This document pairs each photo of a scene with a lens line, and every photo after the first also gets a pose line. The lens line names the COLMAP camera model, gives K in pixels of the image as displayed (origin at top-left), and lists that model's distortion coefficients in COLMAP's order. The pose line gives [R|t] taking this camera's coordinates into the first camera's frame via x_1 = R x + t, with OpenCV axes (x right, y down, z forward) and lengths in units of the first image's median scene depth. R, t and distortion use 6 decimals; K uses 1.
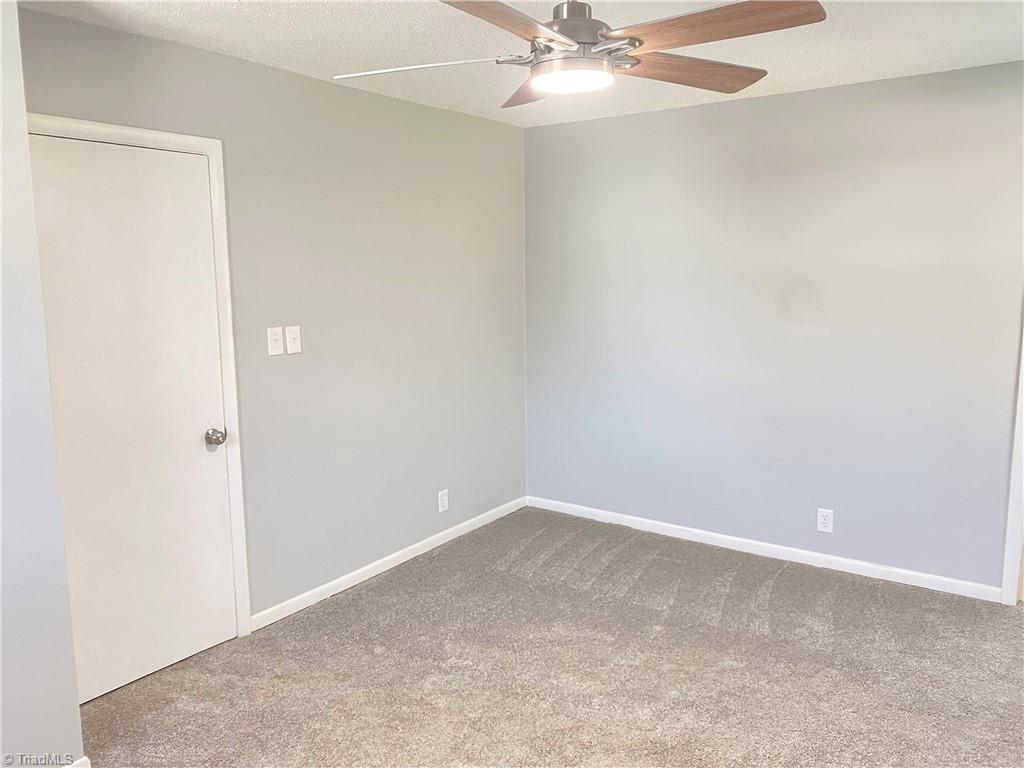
lens RADIAL K [[781.7, 0, 517.9], [0, 781.7, 370.7], [0, 0, 1]] dist [0.054979, -0.069078]
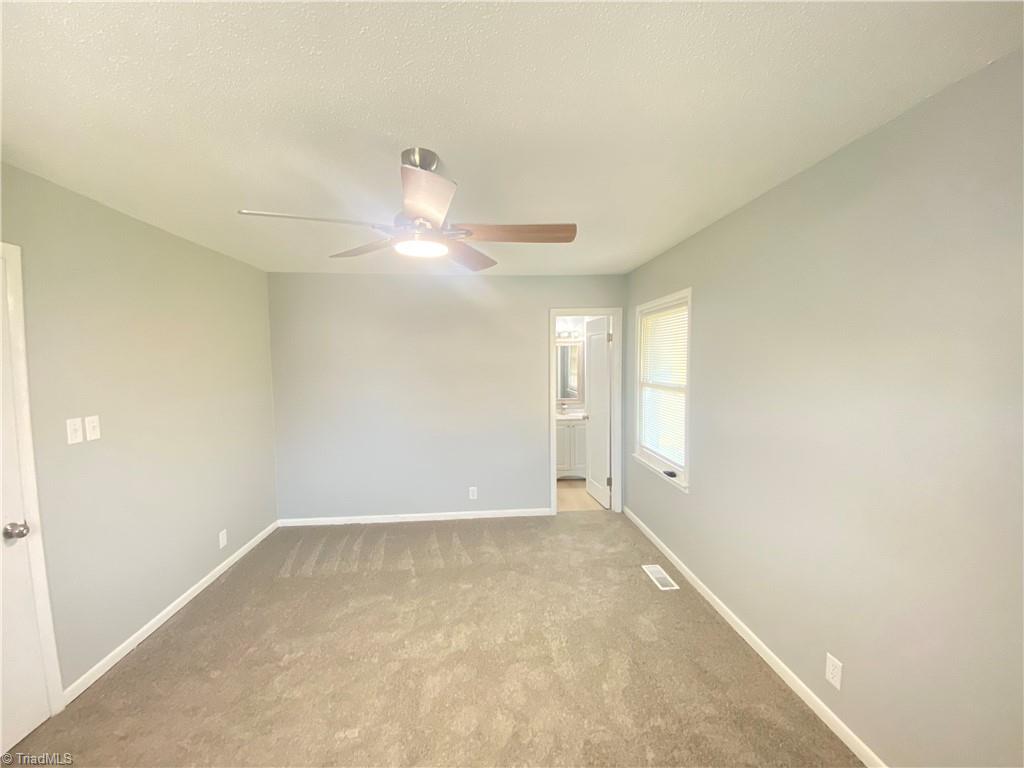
lens RADIAL K [[419.7, 0, 509.8], [0, 419.7, 384.9], [0, 0, 1]] dist [0.045176, -0.028183]
pose [[0.785283, -0.043106, 0.617635, -0.198348], [0.091772, 0.994658, -0.047263, -0.017937], [-0.612298, 0.093797, 0.785044, 0.153077]]
